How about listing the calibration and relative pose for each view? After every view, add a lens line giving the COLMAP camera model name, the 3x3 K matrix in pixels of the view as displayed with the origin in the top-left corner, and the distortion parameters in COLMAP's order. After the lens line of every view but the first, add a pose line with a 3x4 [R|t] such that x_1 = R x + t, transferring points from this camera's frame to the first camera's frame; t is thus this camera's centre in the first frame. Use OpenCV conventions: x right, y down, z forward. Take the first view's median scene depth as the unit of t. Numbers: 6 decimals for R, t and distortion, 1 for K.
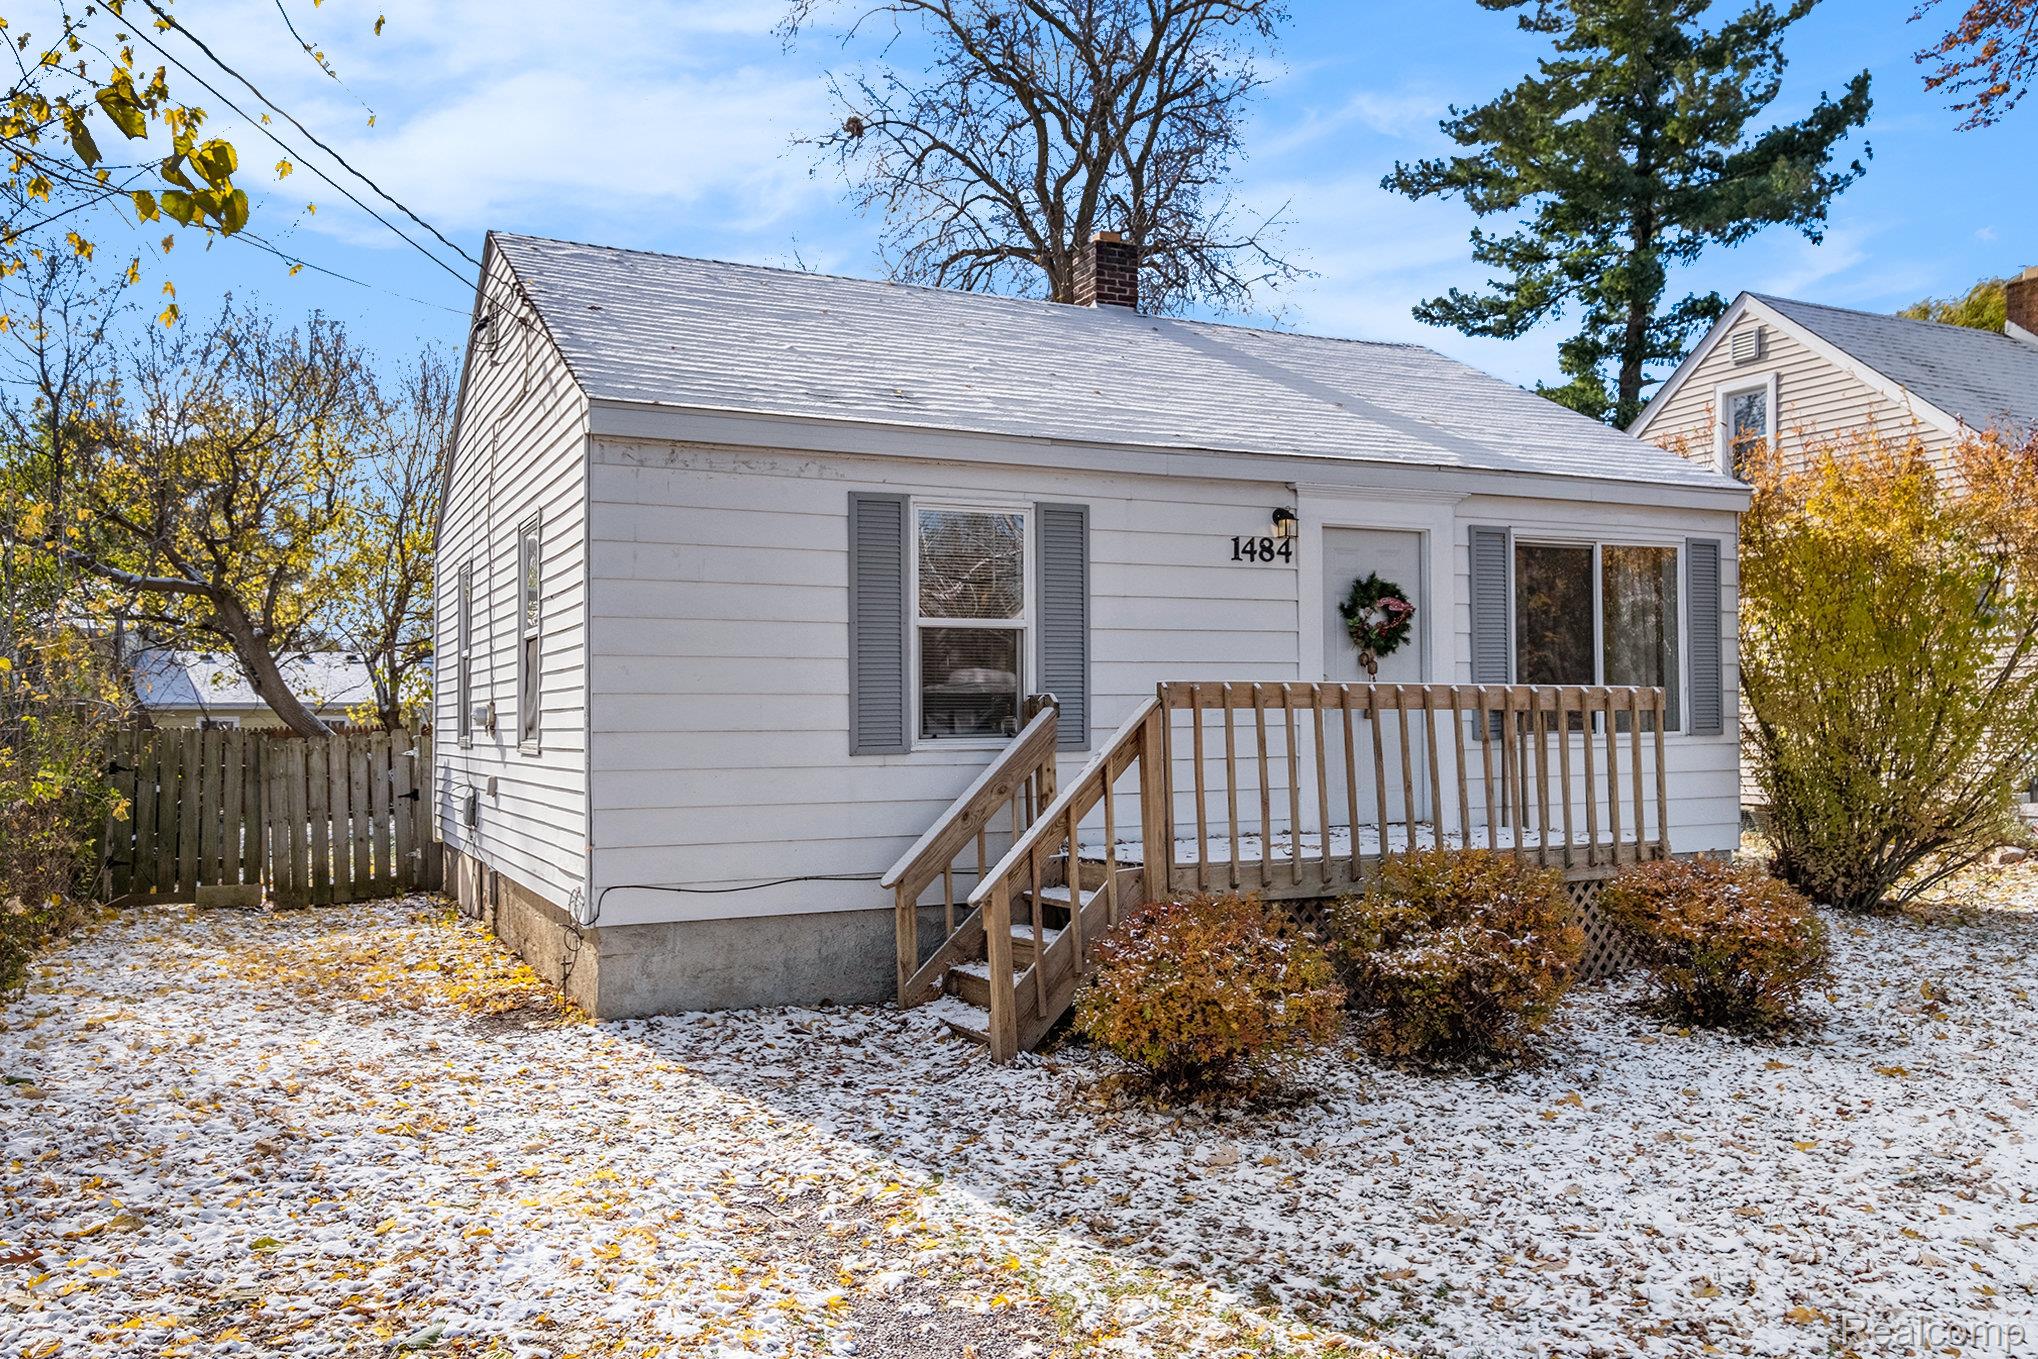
lens RADIAL K [[1633.9, 0, 1079.4], [0, 1633.9, 683.0], [0, 0, 1]] dist [0.005550, 0.003803]
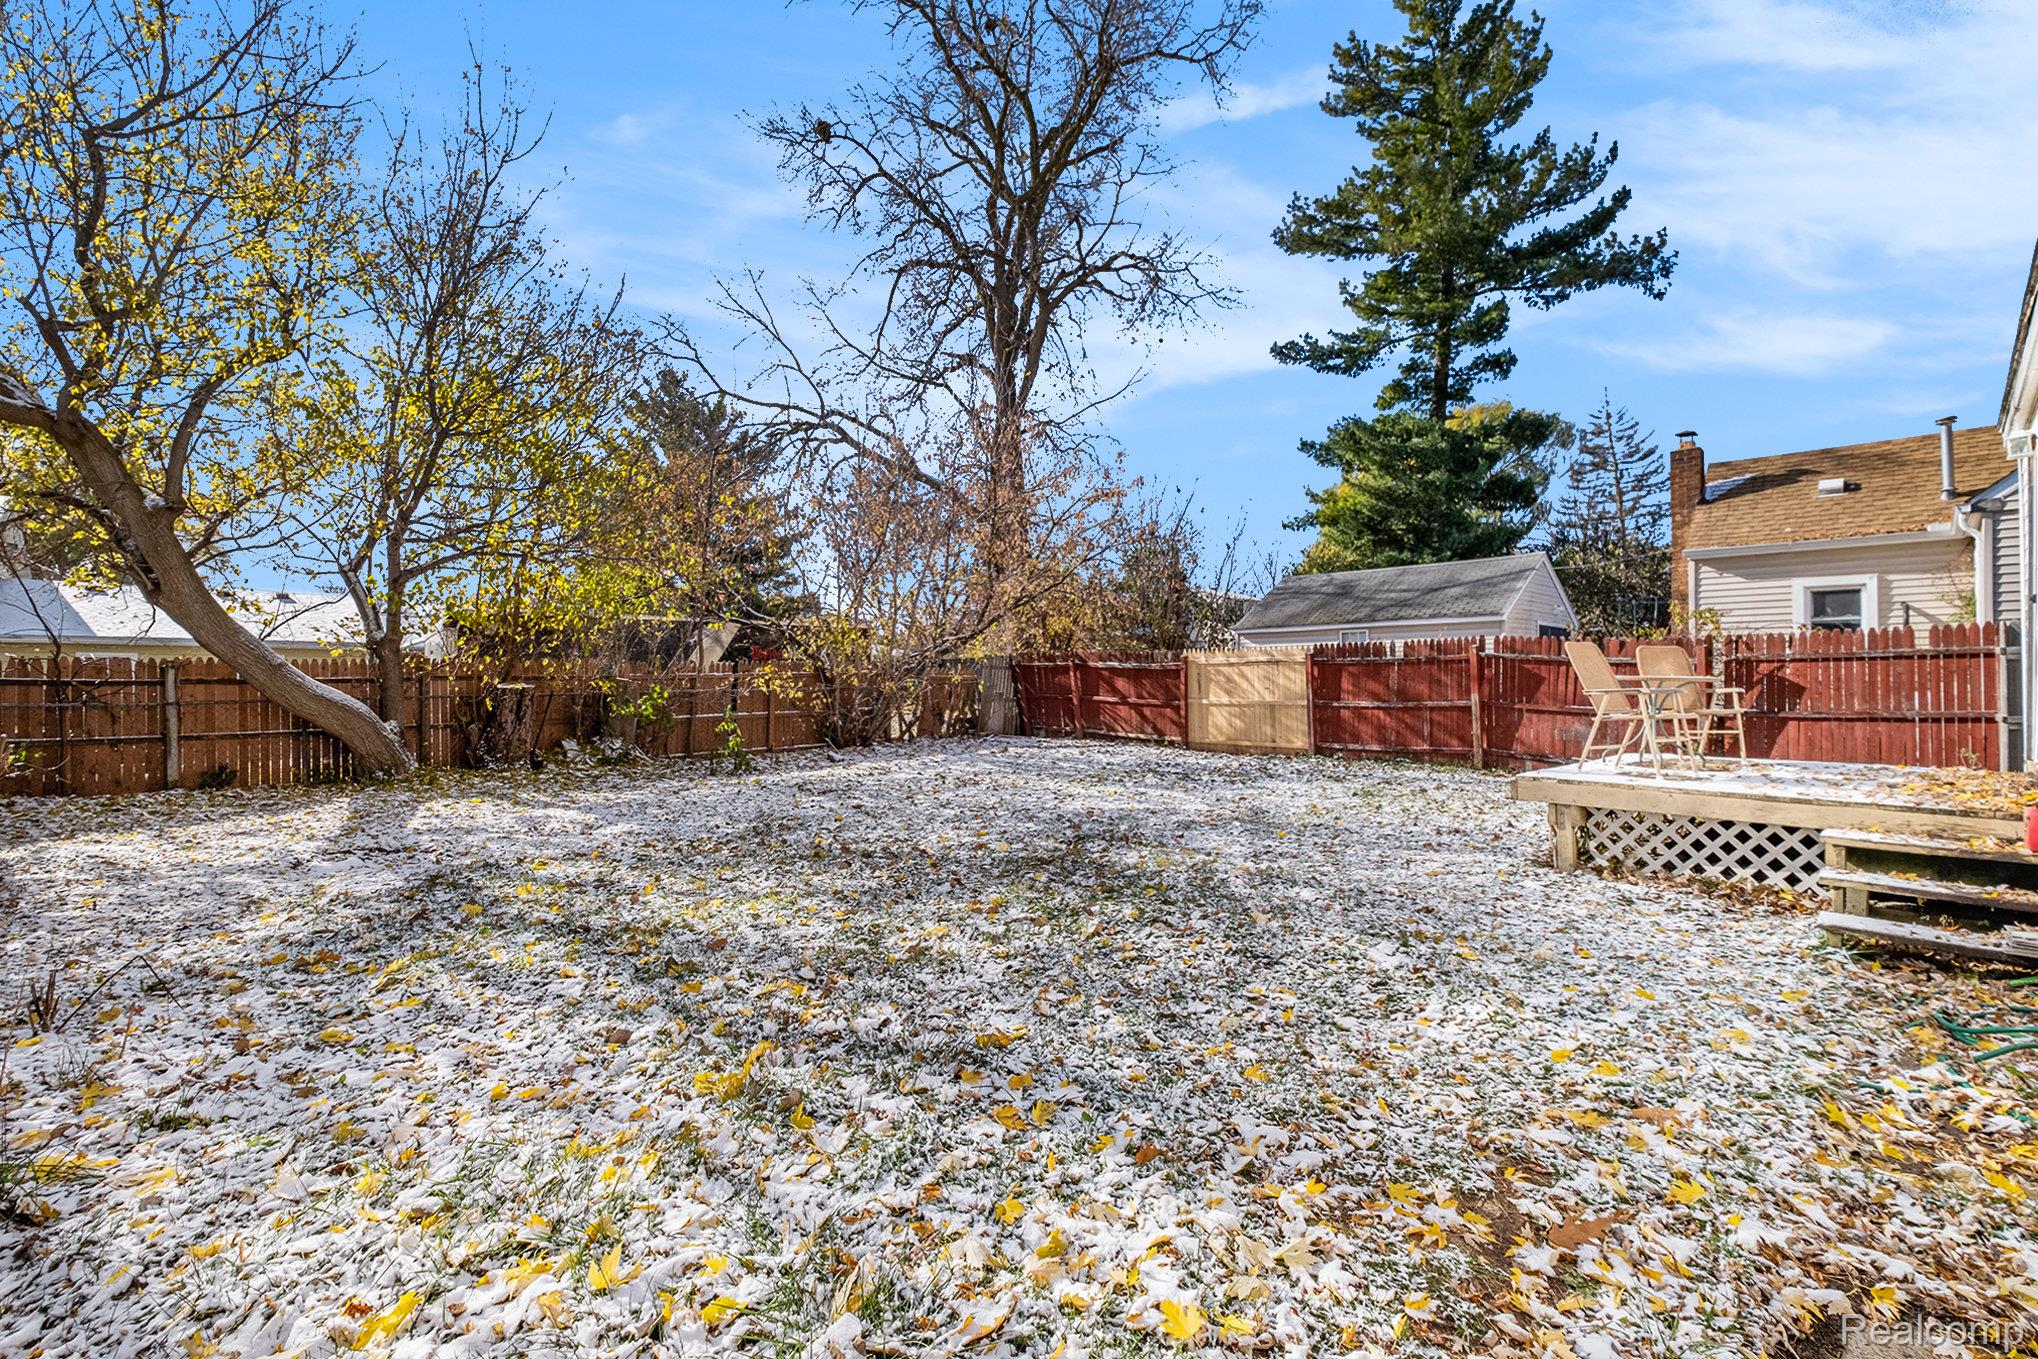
lens RADIAL K [[902.9, 0, 1019.0], [0, 902.9, 679.5], [0, 0, 1]] dist [-0.000153, -0.000275]
pose [[0.963496, 0.008160, 0.267600, -0.522793], [-0.016701, 0.999421, 0.029659, 0.038482], [-0.267203, -0.033046, 0.963074, 1.096575]]
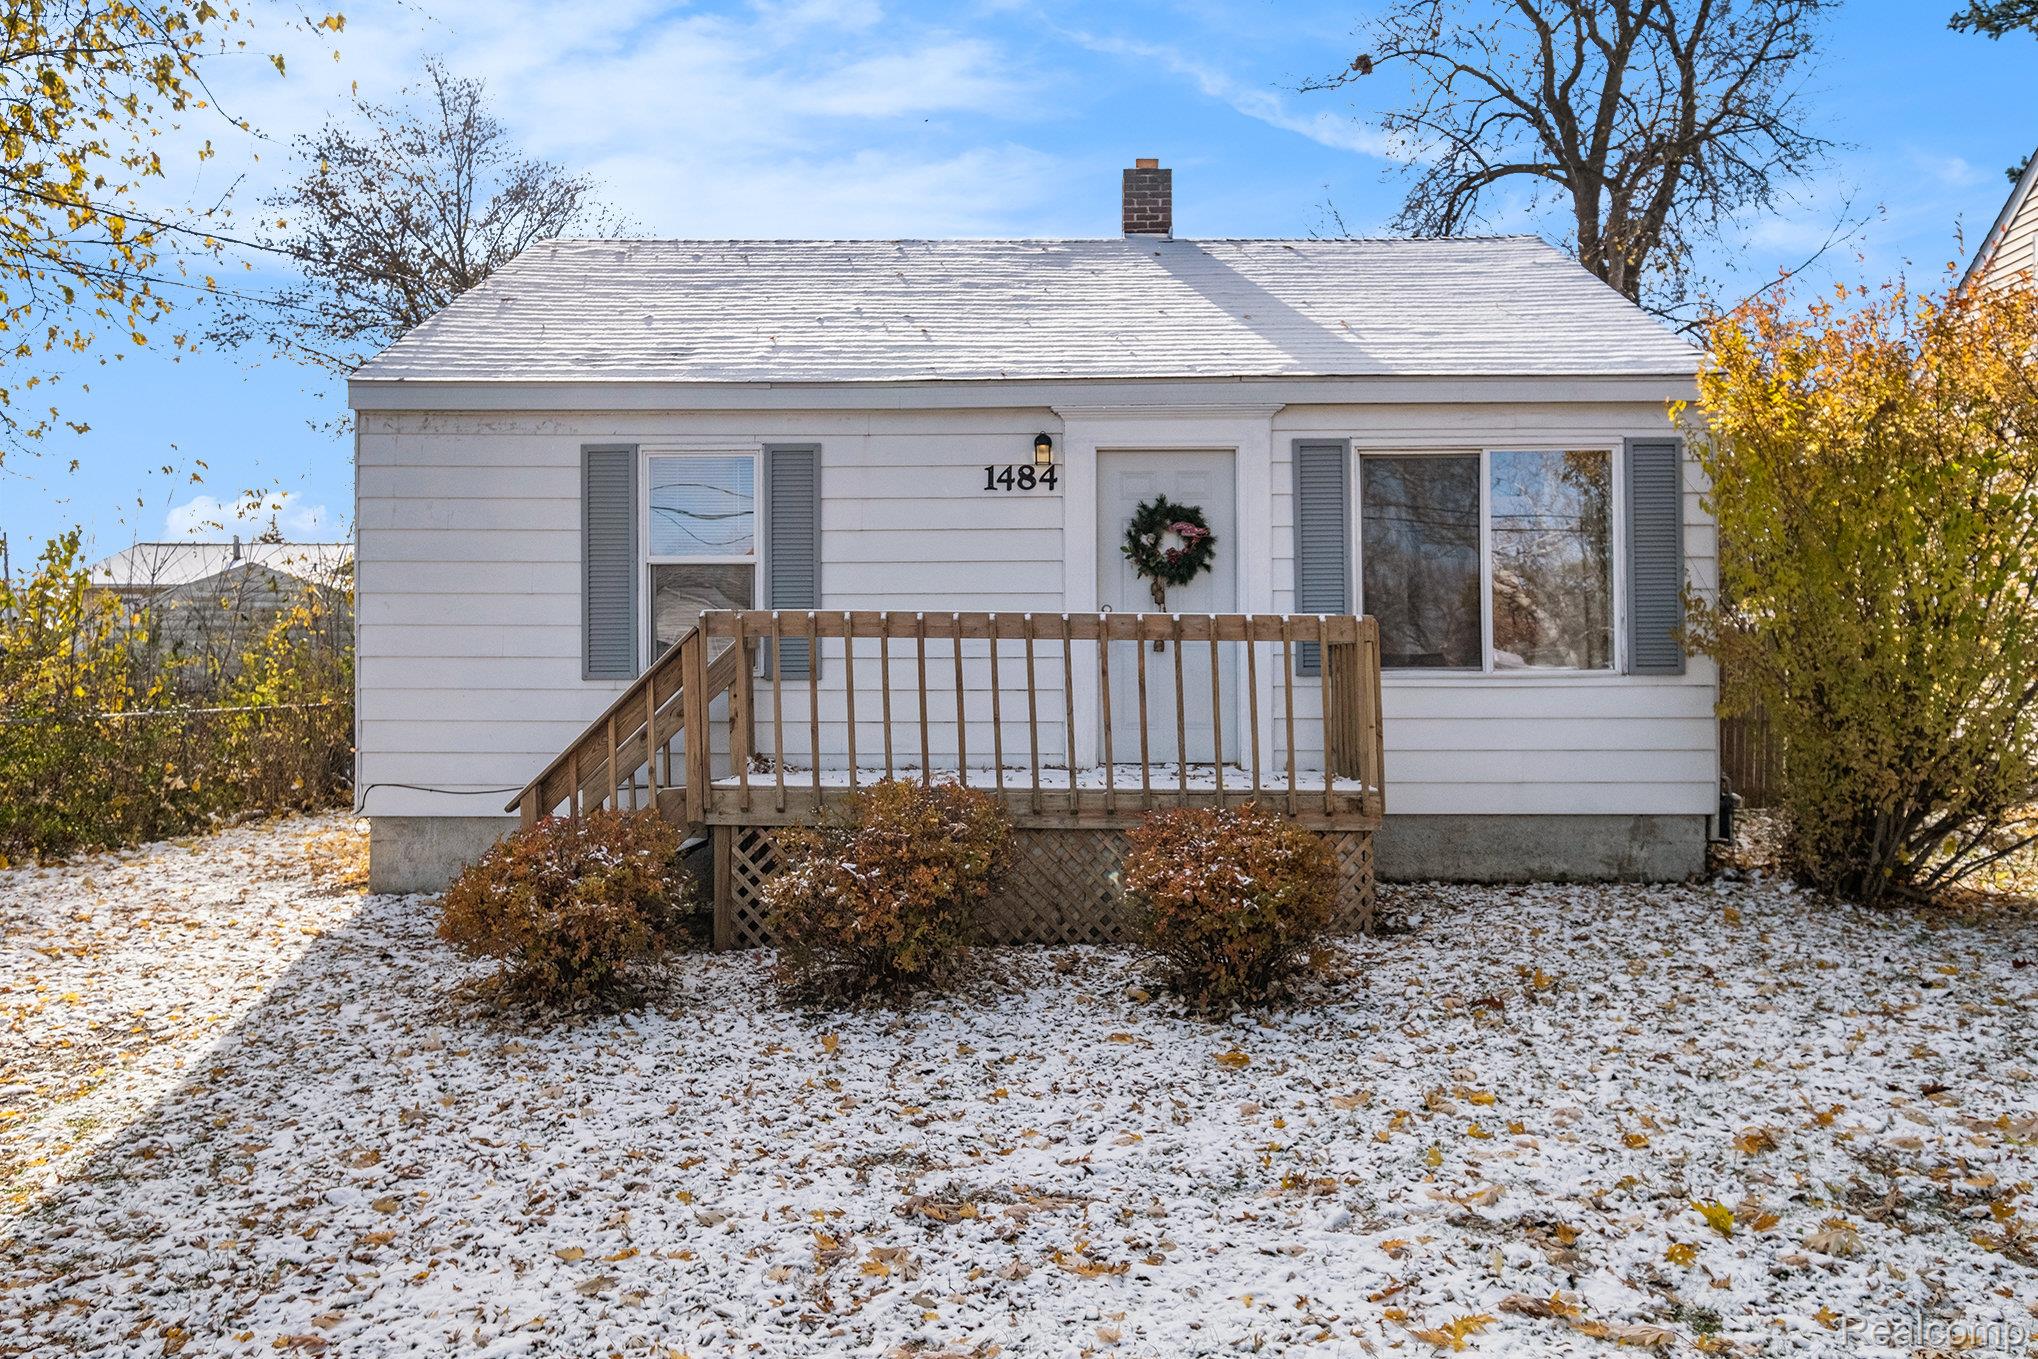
lens RADIAL K [[1533.5, 0, 1019.5], [0, 1533.5, 689.9], [0, 0, 1]] dist [-0.003836, 0.002307]
pose [[0.879054, 0.020130, -0.476297, 0.525179], [0.003801, 0.998780, 0.049227, 0.000441], [0.476707, -0.045083, 0.877905, 0.175015]]
